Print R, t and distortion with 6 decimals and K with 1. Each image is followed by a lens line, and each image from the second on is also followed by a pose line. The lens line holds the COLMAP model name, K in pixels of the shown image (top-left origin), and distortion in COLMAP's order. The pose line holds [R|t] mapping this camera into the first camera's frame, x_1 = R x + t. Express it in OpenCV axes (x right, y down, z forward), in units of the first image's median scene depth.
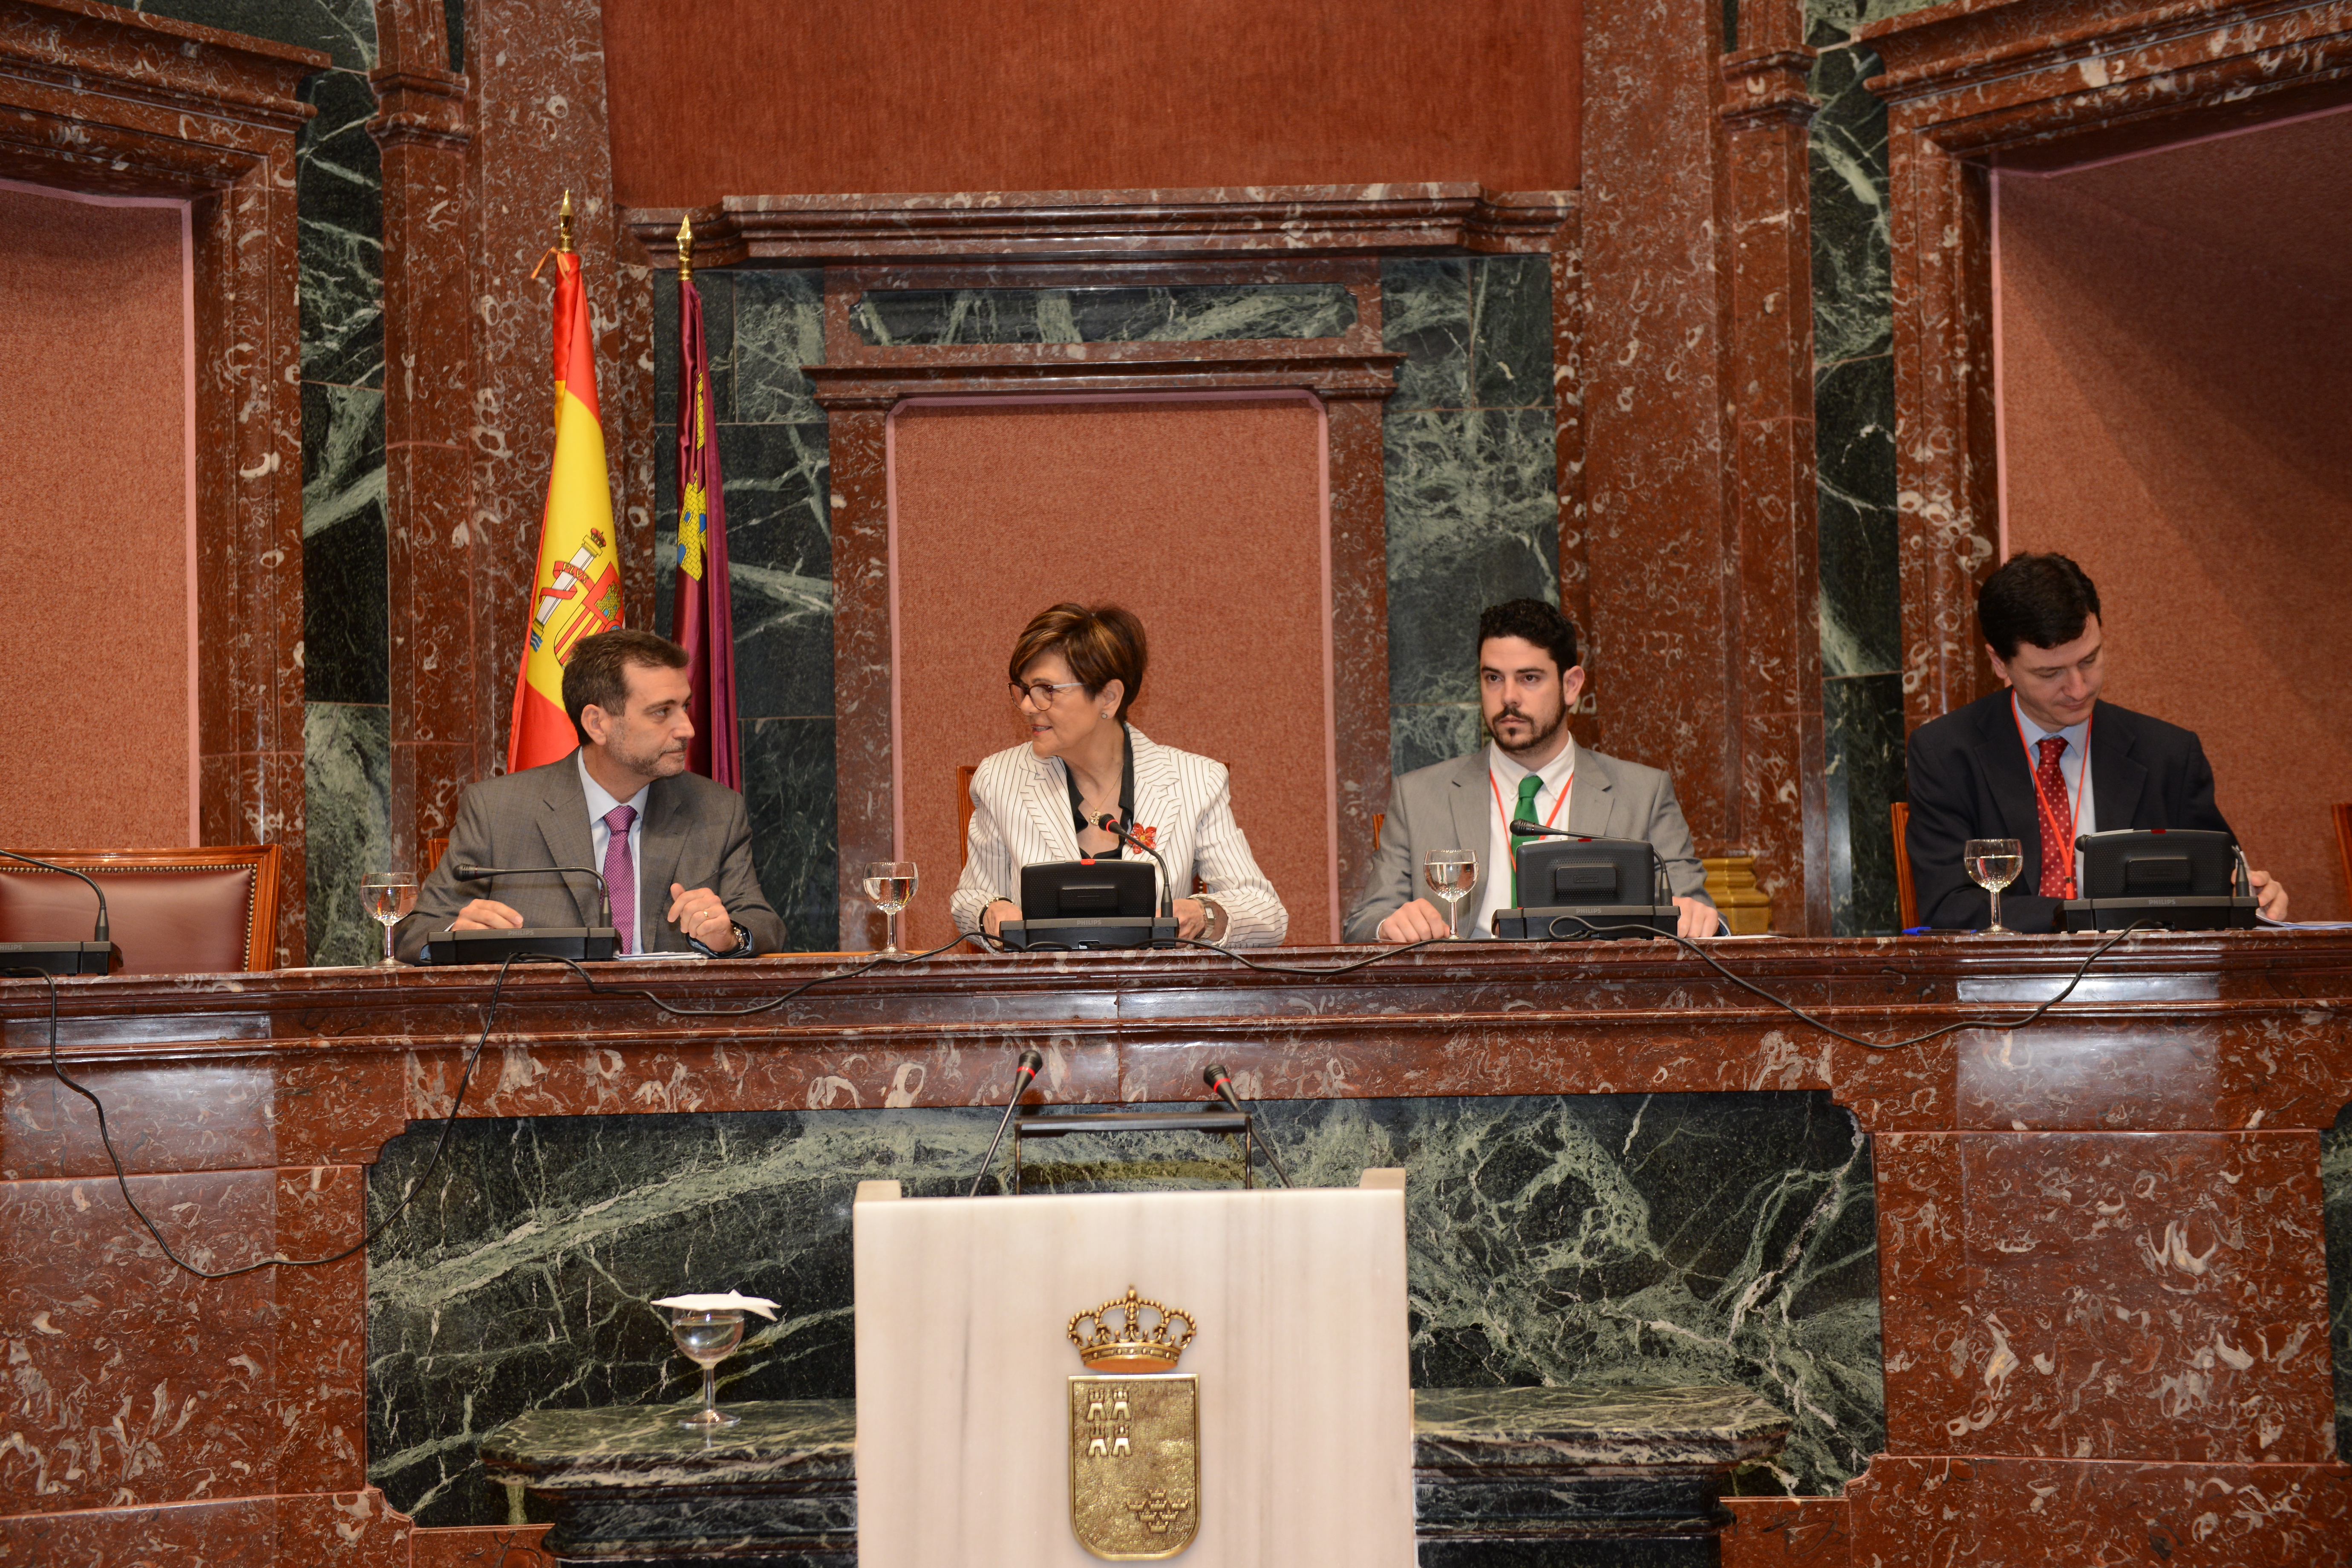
lens RADIAL K [[3250.4, 0, 1173.7], [0, 3250.4, 781.9], [0, 0, 1]] dist [0.137175, -0.051584]
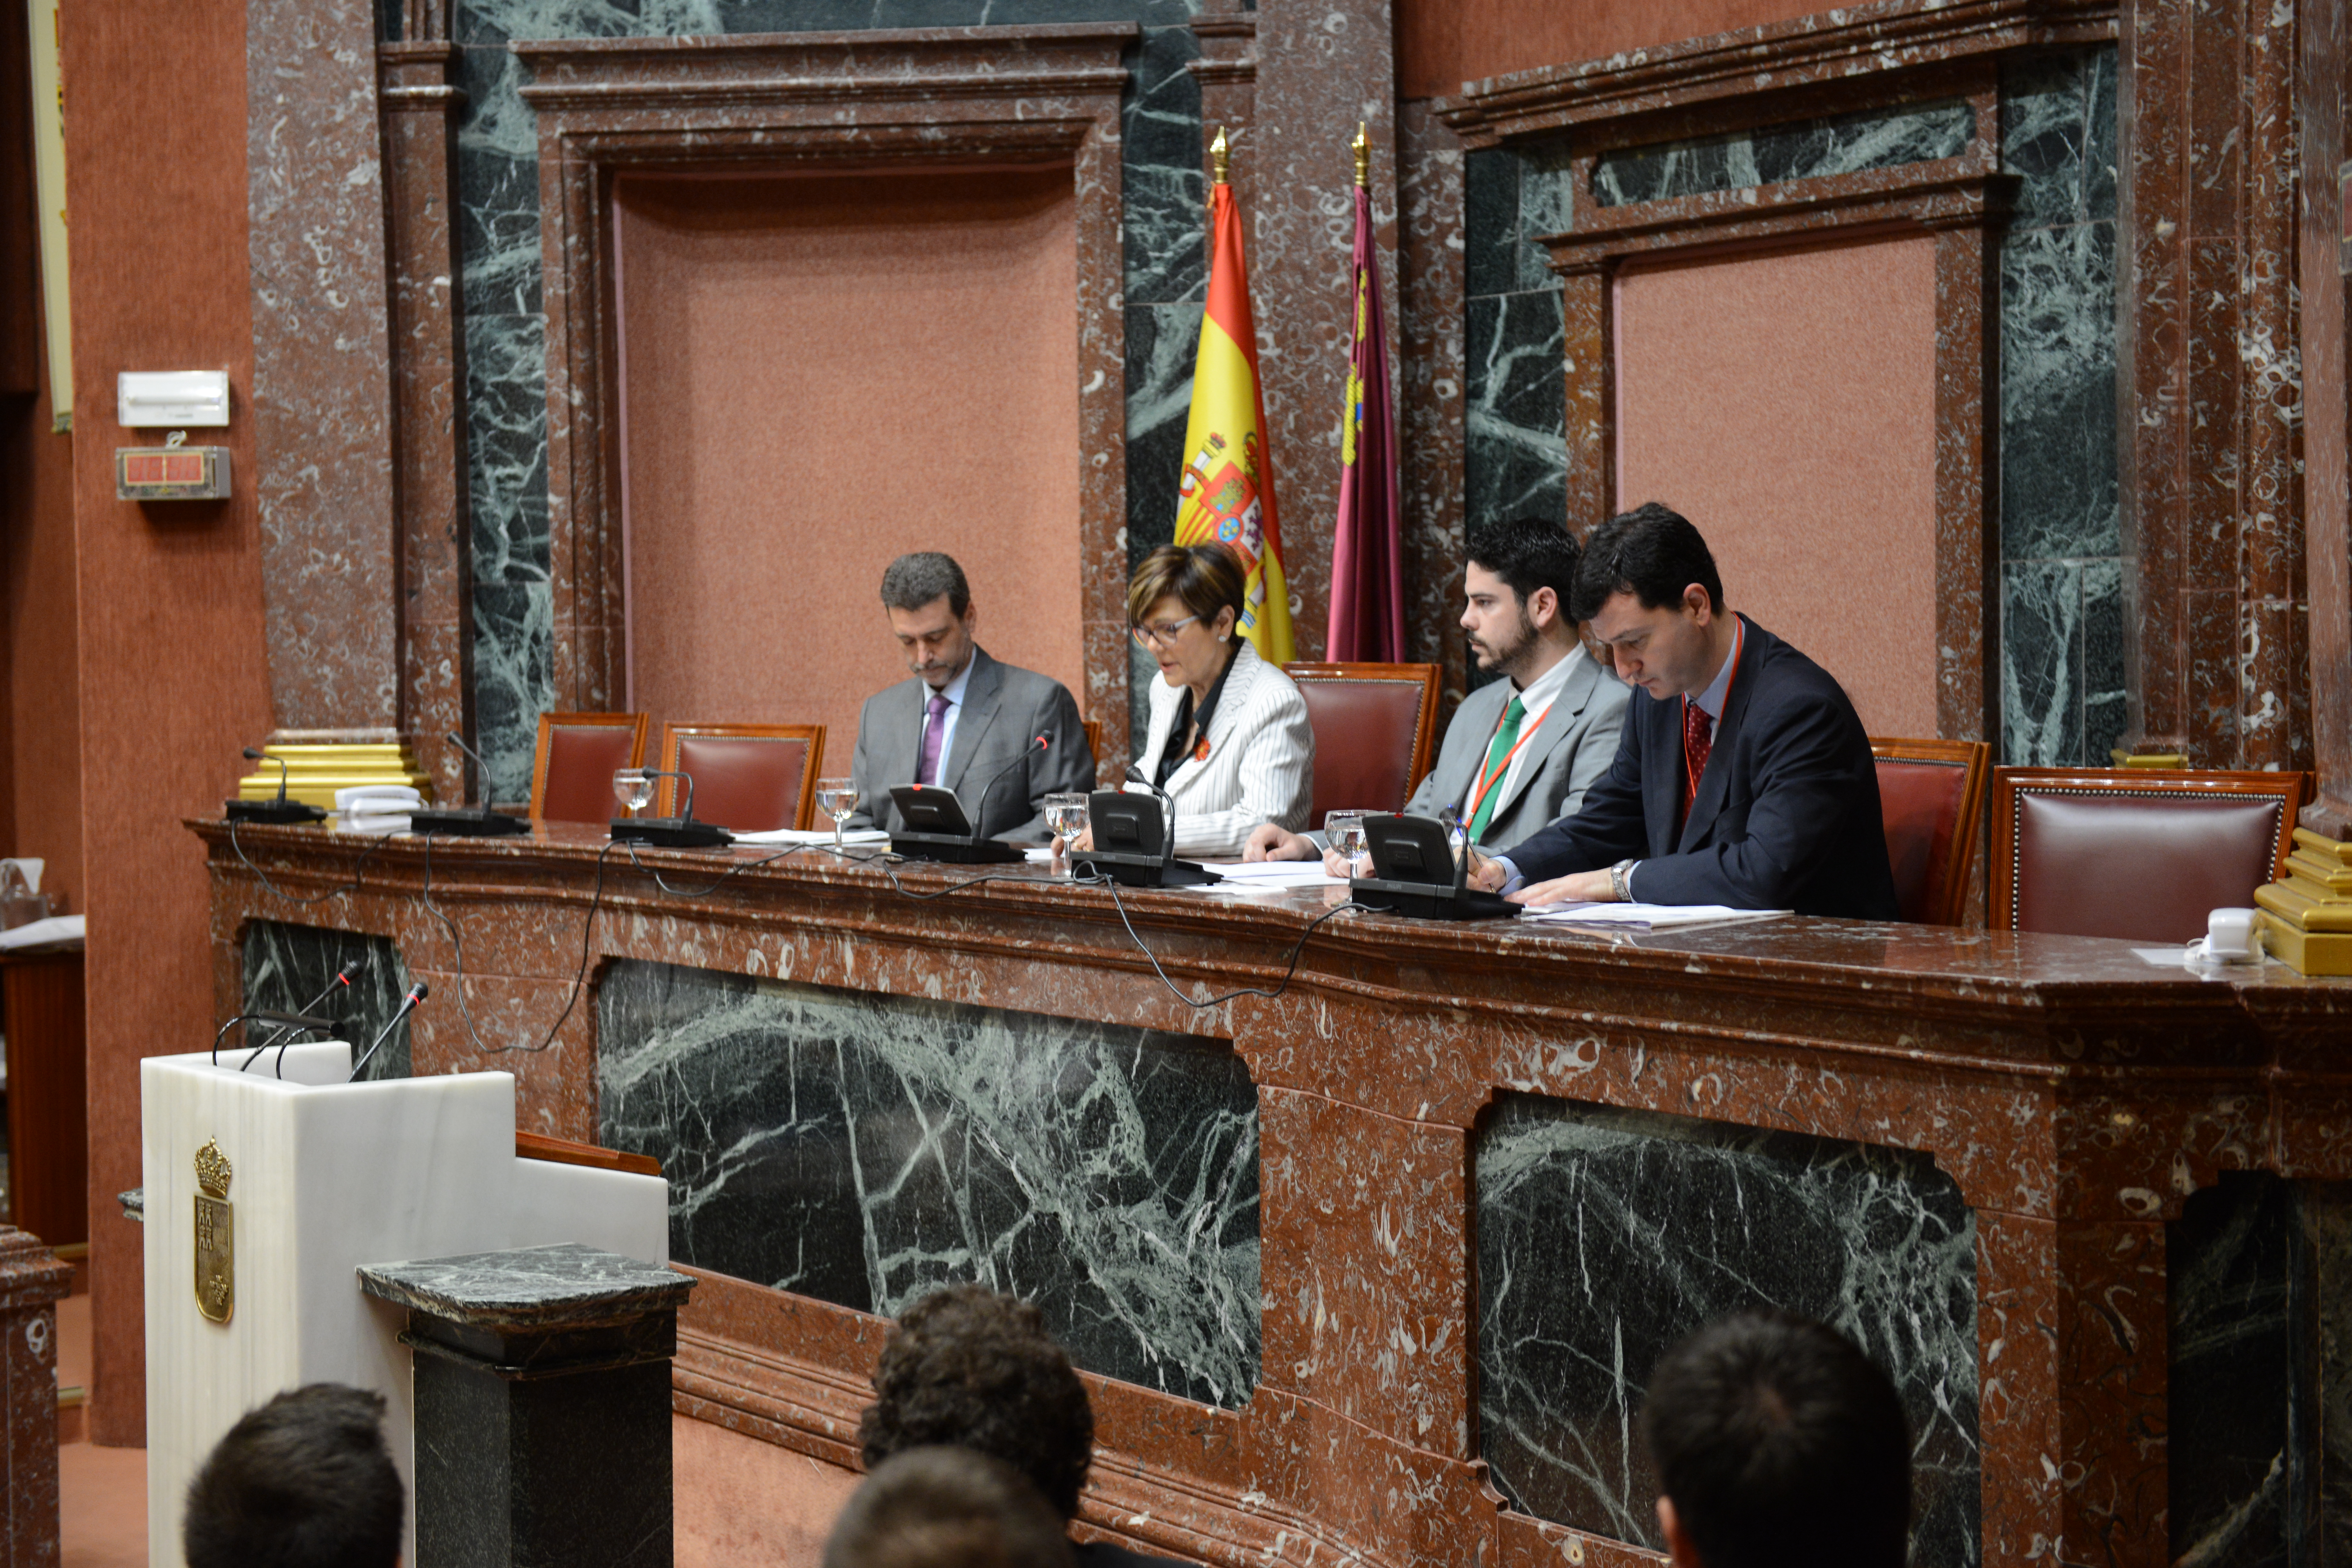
lens RADIAL K [[3803.2, 0, 1170.6], [0, 3803.2, 785.7], [0, 0, 1]] dist [0.153677, -0.111075]
pose [[0.581832, 0.049290, -0.811814, 0.856660], [0.041729, 0.995038, 0.090321, -0.072264], [0.812238, -0.086428, 0.576888, 0.202106]]
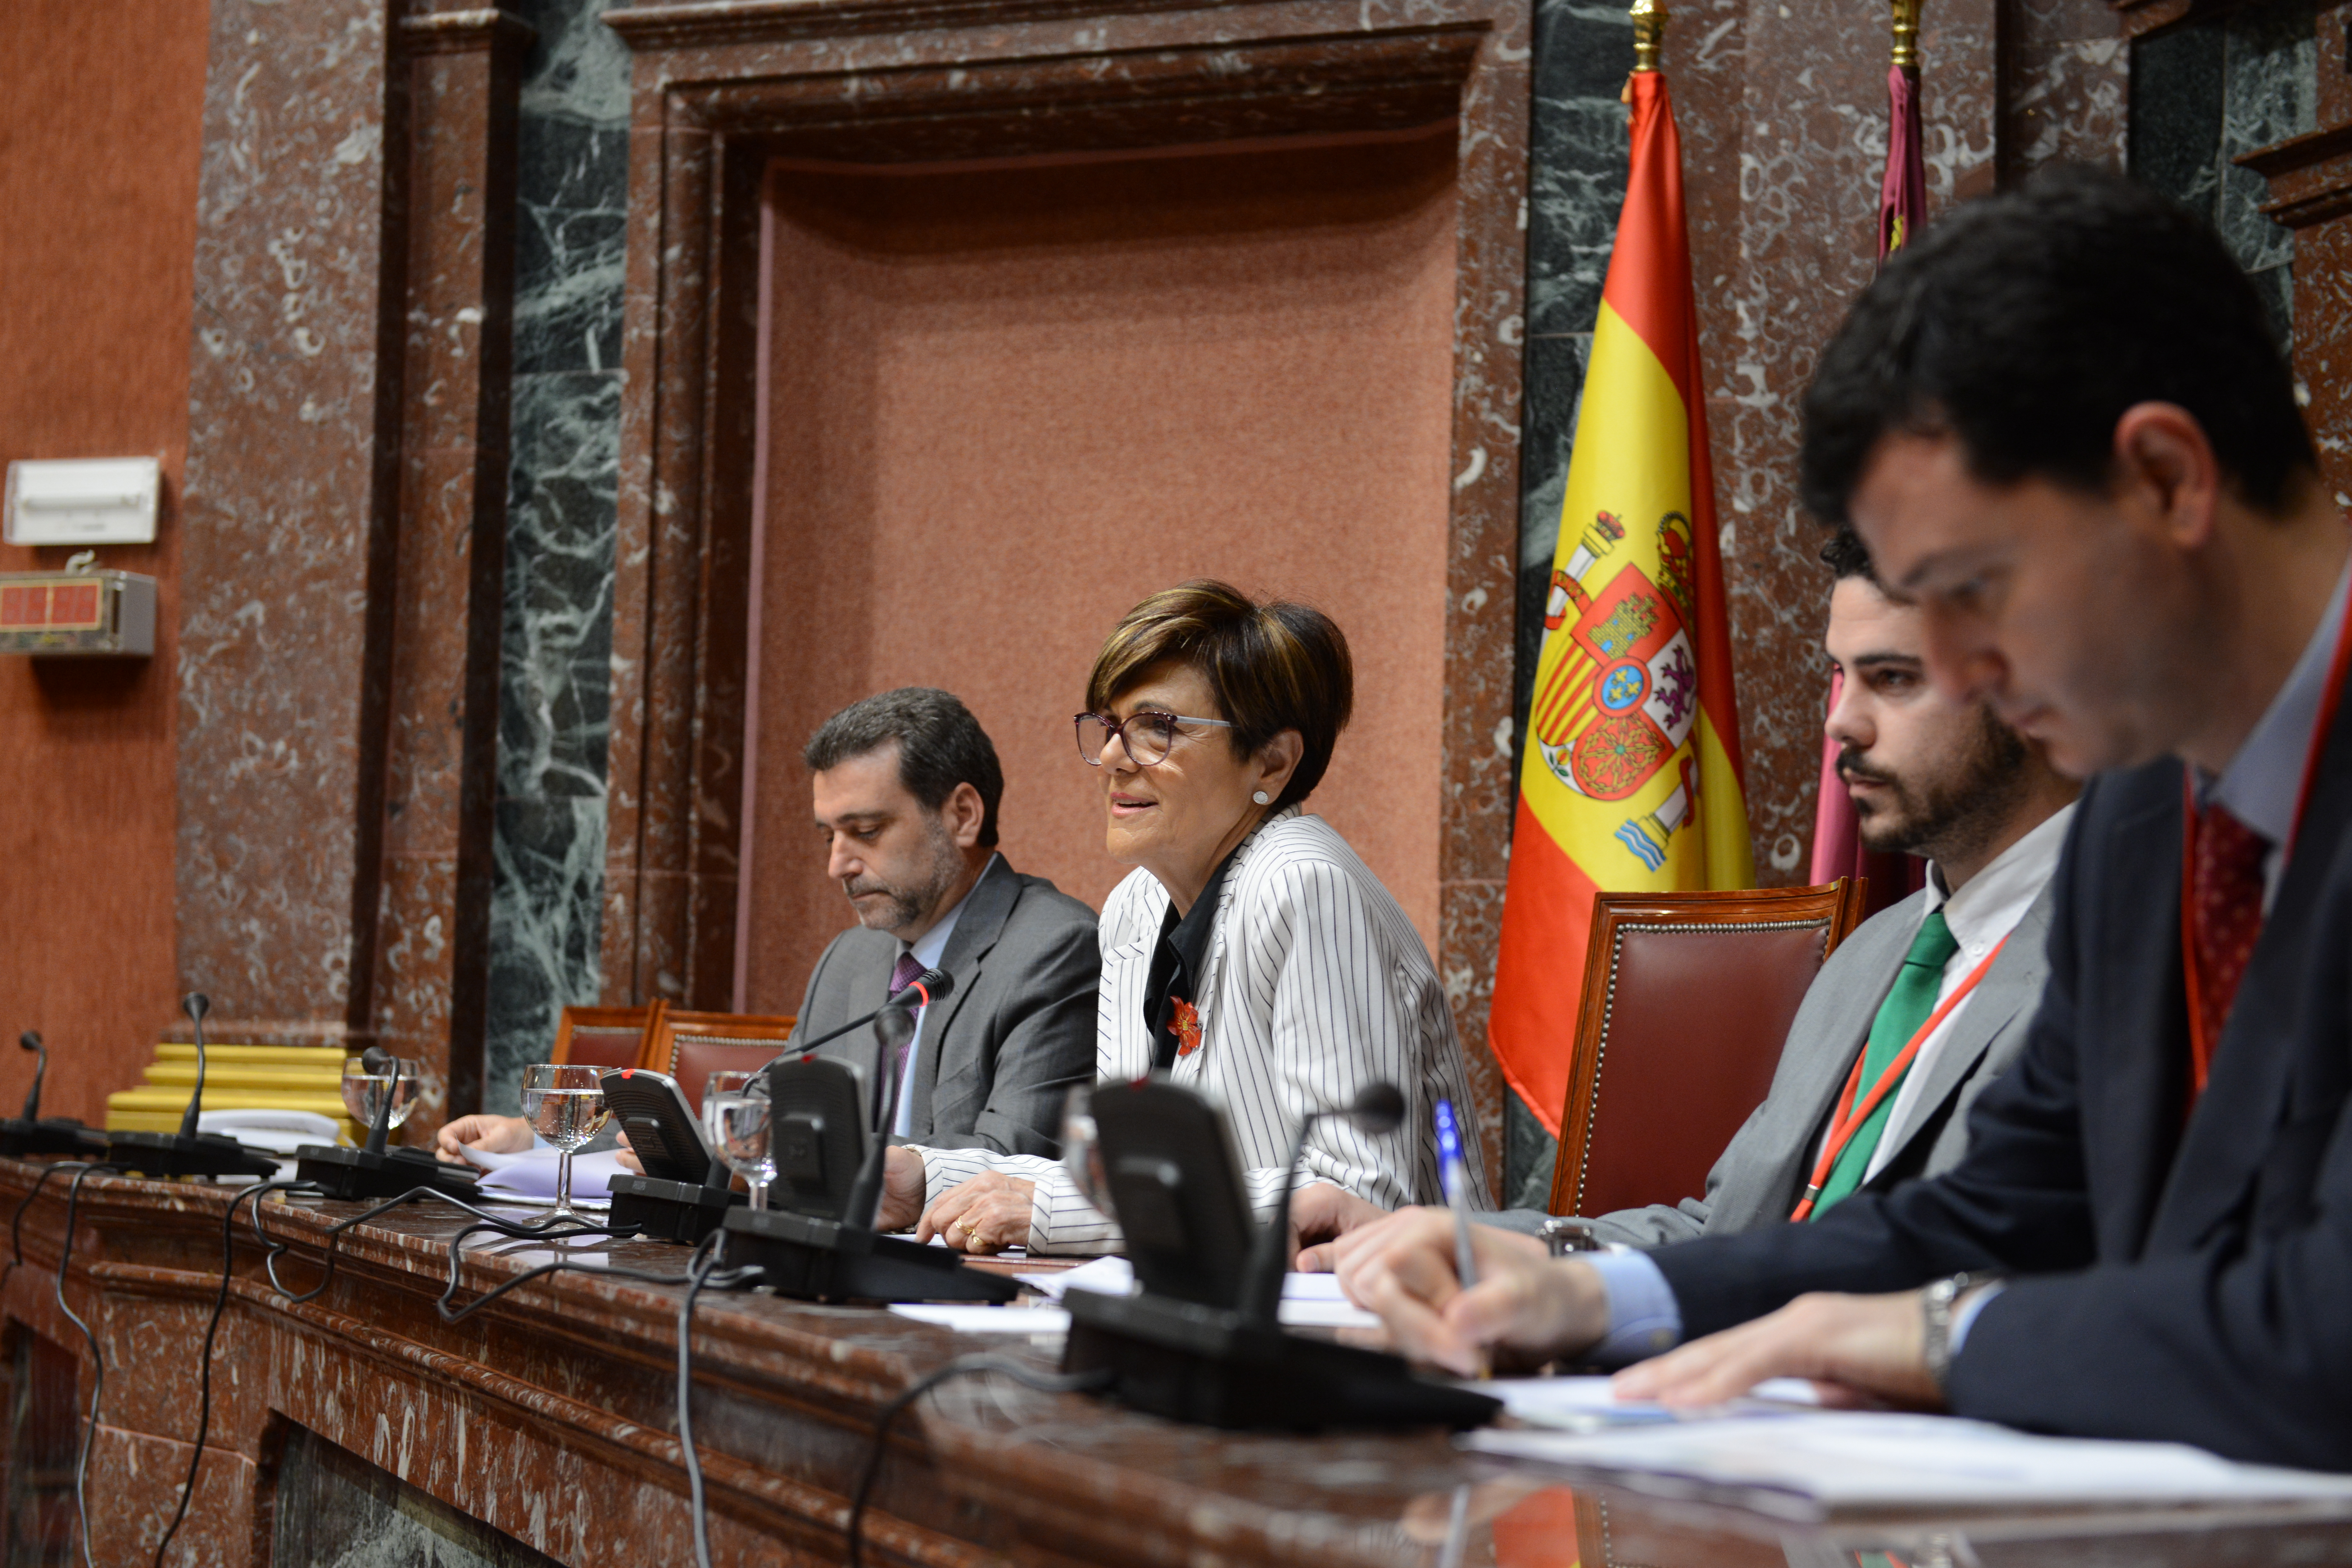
lens RADIAL K [[3935.2, 0, 1176.0], [0, 3935.2, 784.0], [0, 0, 1]] dist [0.148064, -0.183120]
pose [[0.364093, -0.036970, -0.930629, 0.463176], [0.007031, 0.999292, -0.036947, 0.000857], [0.931336, 0.006909, 0.364095, 0.624155]]
